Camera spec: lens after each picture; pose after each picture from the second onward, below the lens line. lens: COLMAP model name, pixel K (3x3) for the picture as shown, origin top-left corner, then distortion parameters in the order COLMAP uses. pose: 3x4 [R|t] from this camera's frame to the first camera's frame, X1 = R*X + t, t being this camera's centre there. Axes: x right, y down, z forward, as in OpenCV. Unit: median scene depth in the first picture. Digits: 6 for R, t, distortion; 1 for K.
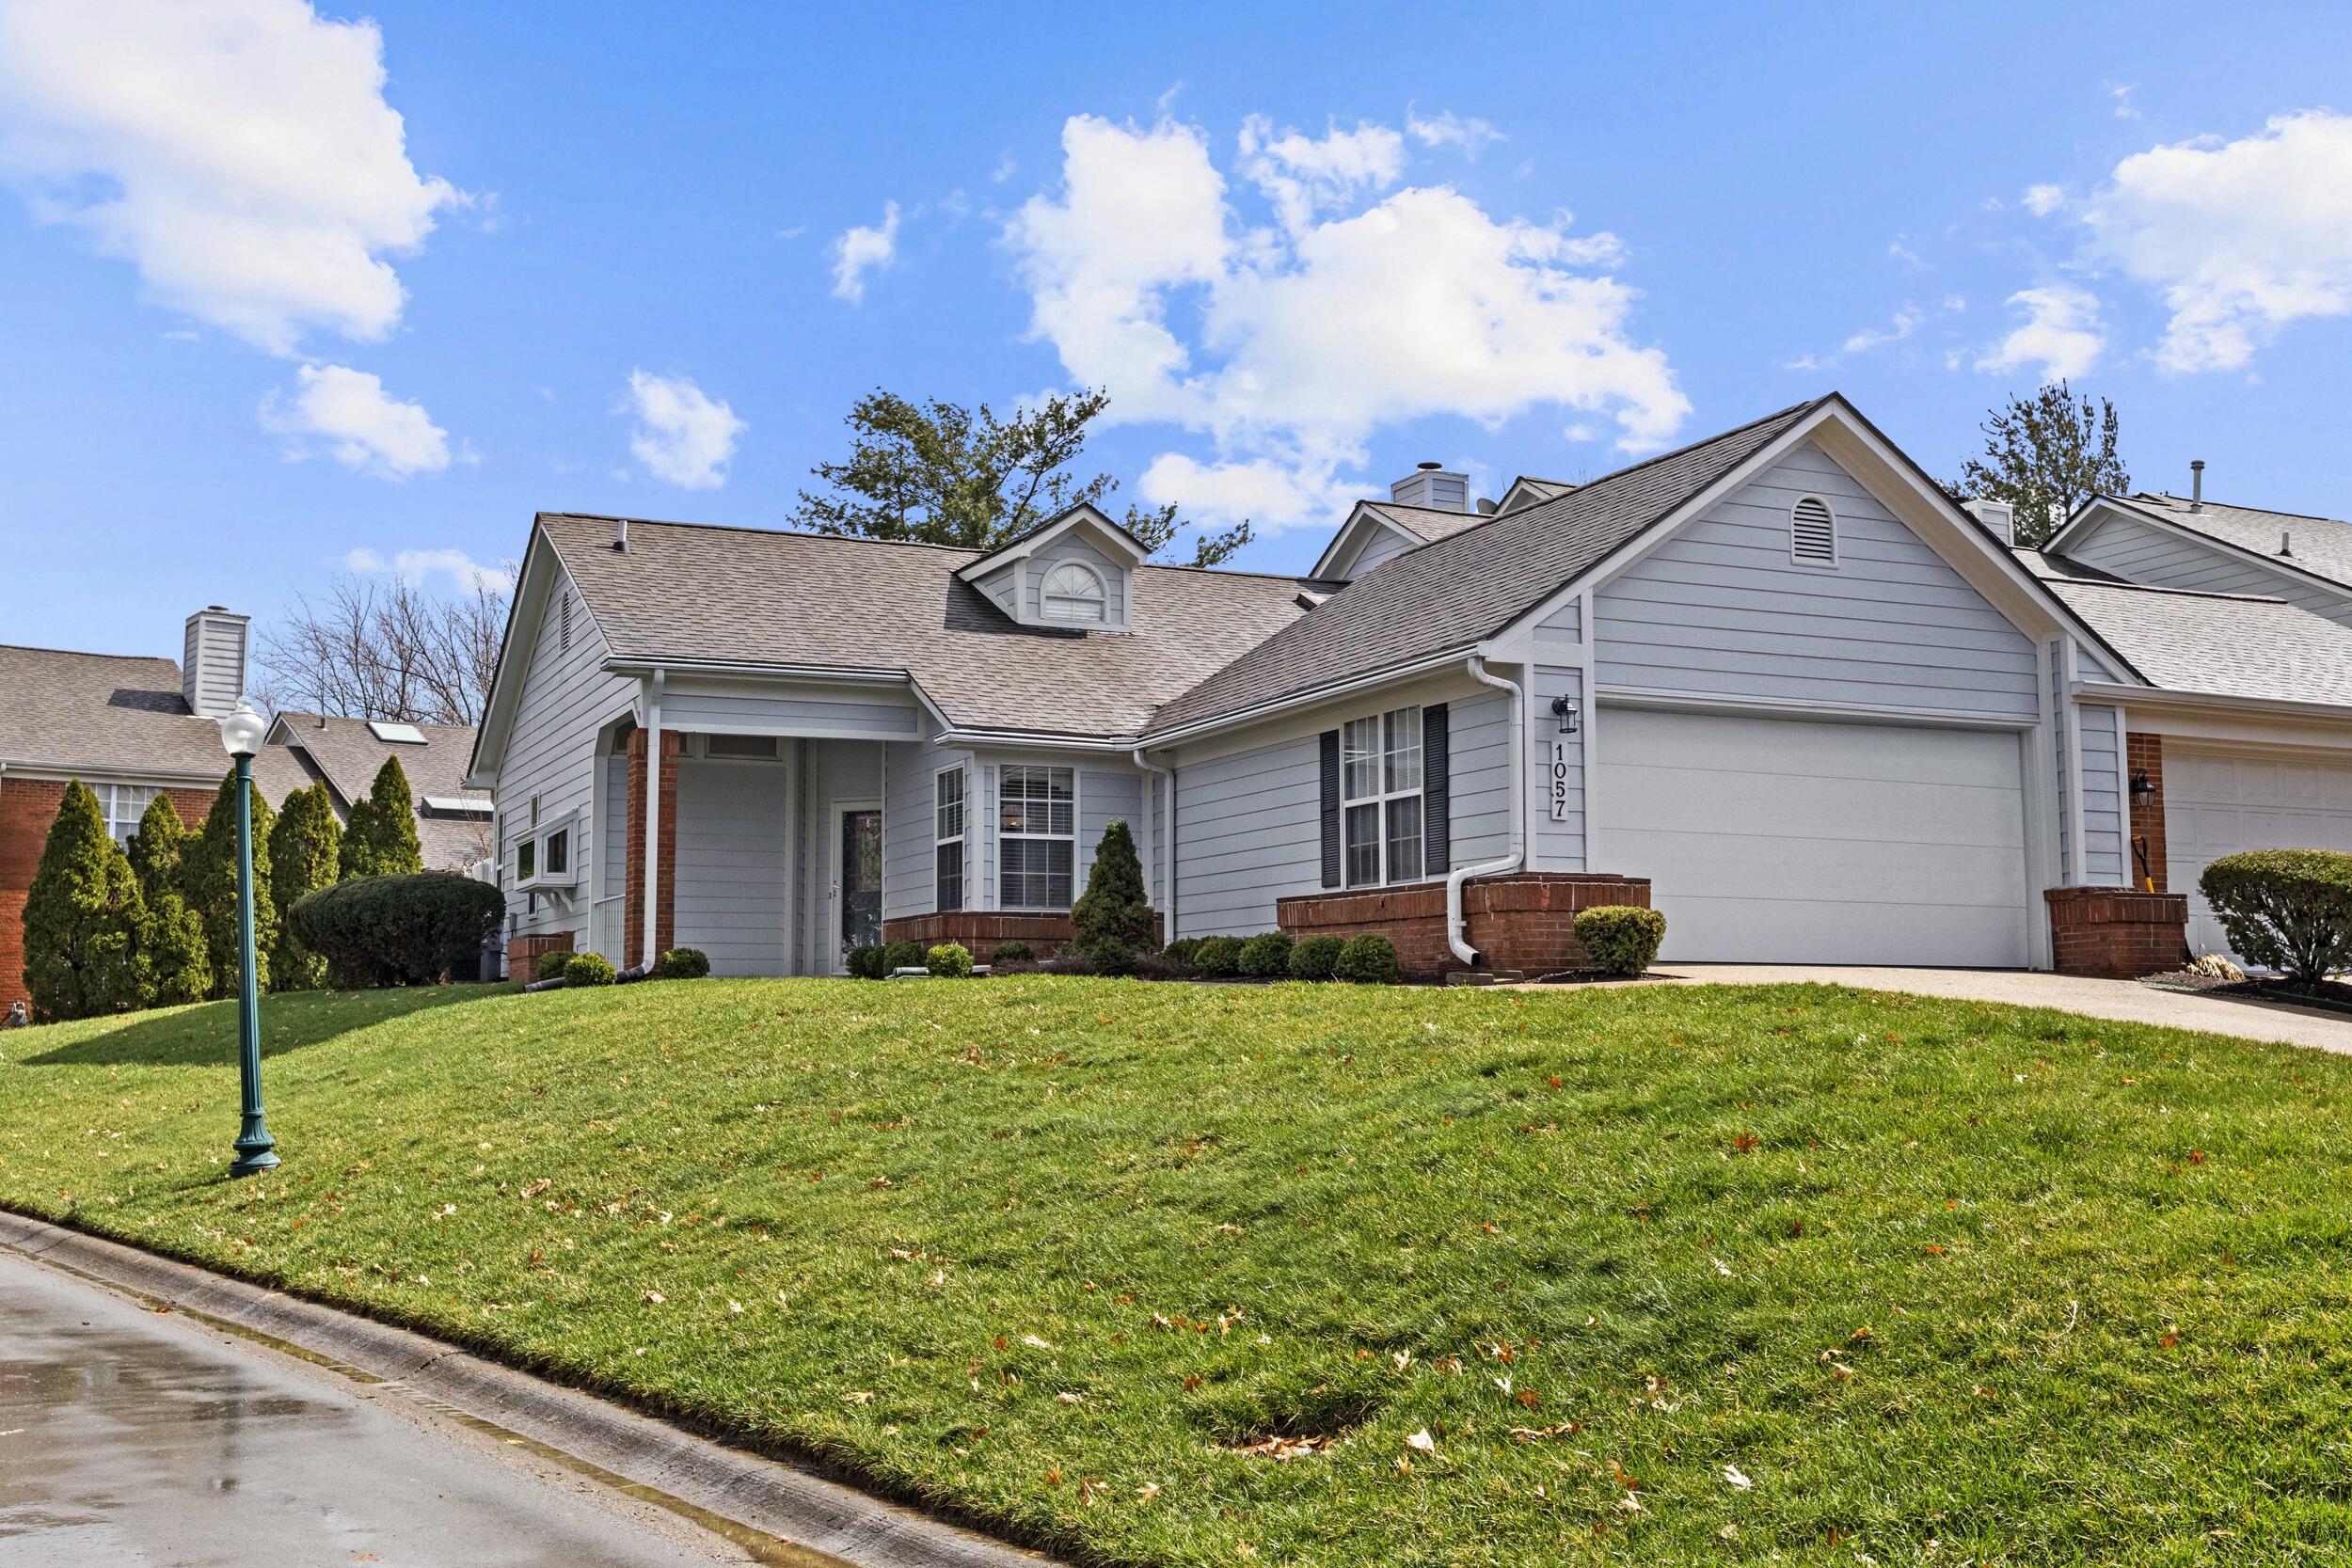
lens RADIAL K [[2422.3, 0, 1175.8], [0, 2422.3, 788.6], [0, 0, 1]] dist [-0.038036, 0.000000]
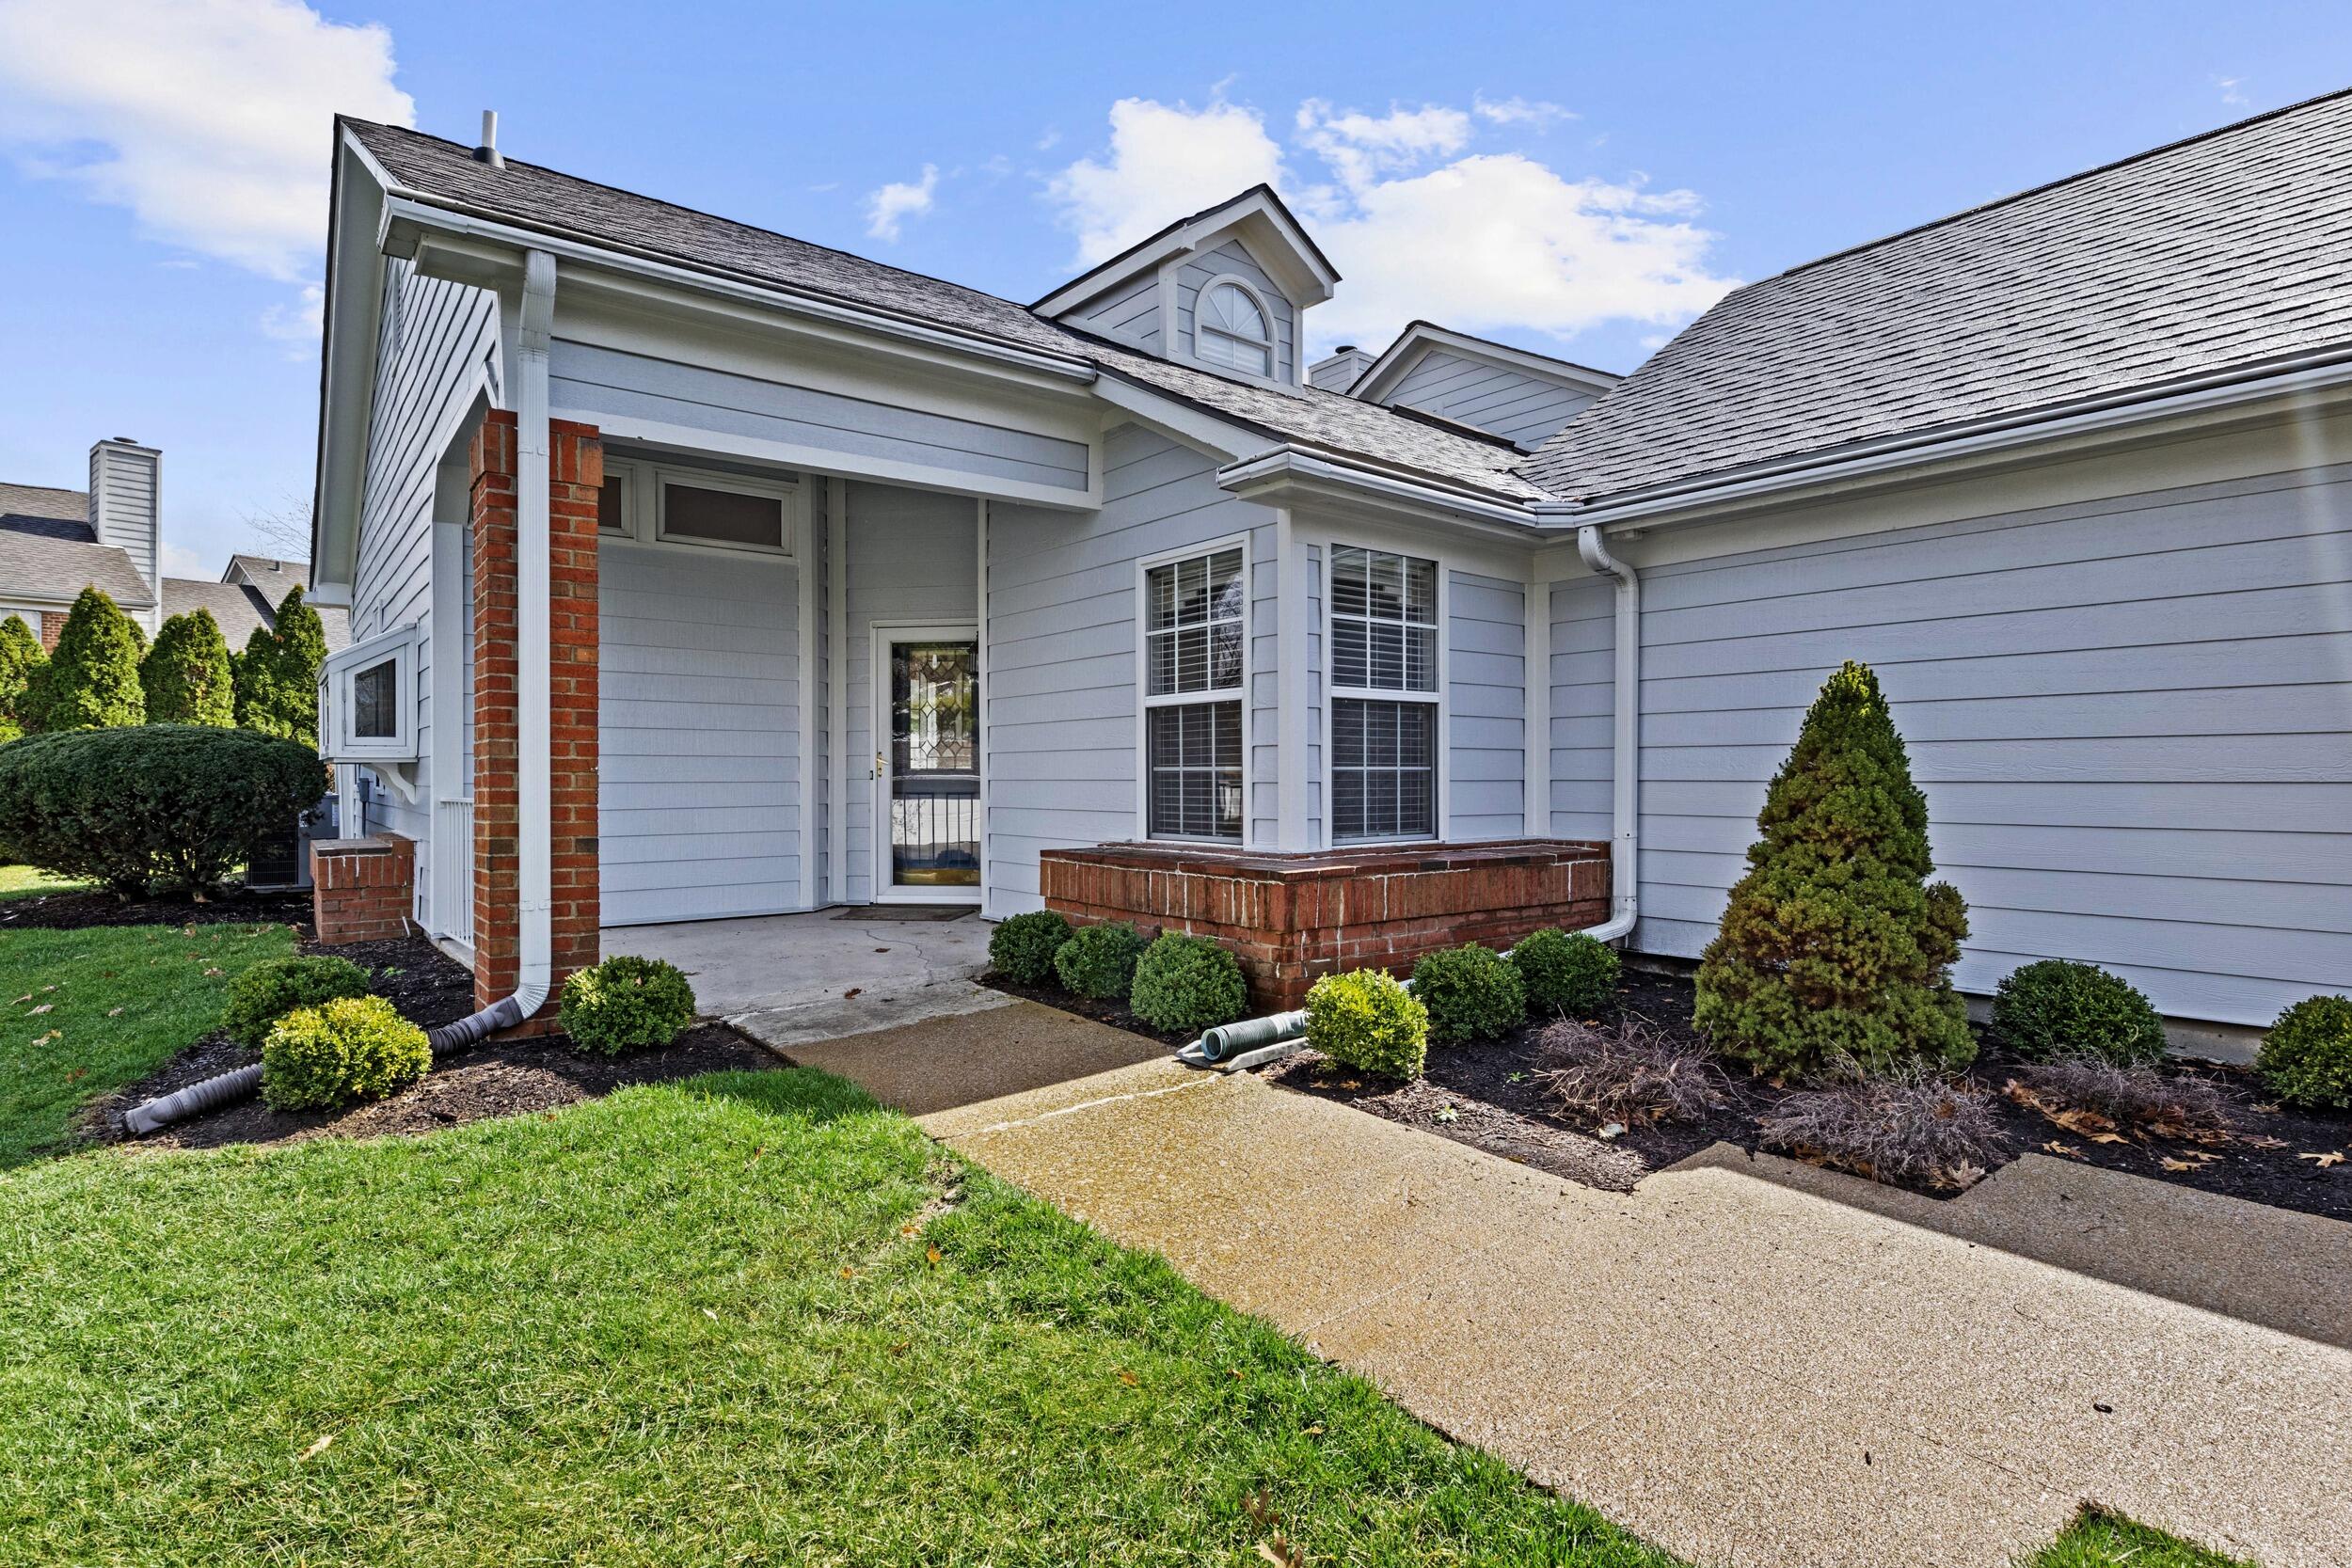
lens RADIAL K [[1195.7, 0, 1181.6], [0, 1195.7, 783.8], [0, 0, 1]] dist [-0.006235, -0.001143]
pose [[0.971880, 0.000136, 0.235476, -0.133701], [-0.025305, 0.994269, 0.103869, 0.011654], [-0.234112, -0.106907, 0.966314, 0.658923]]
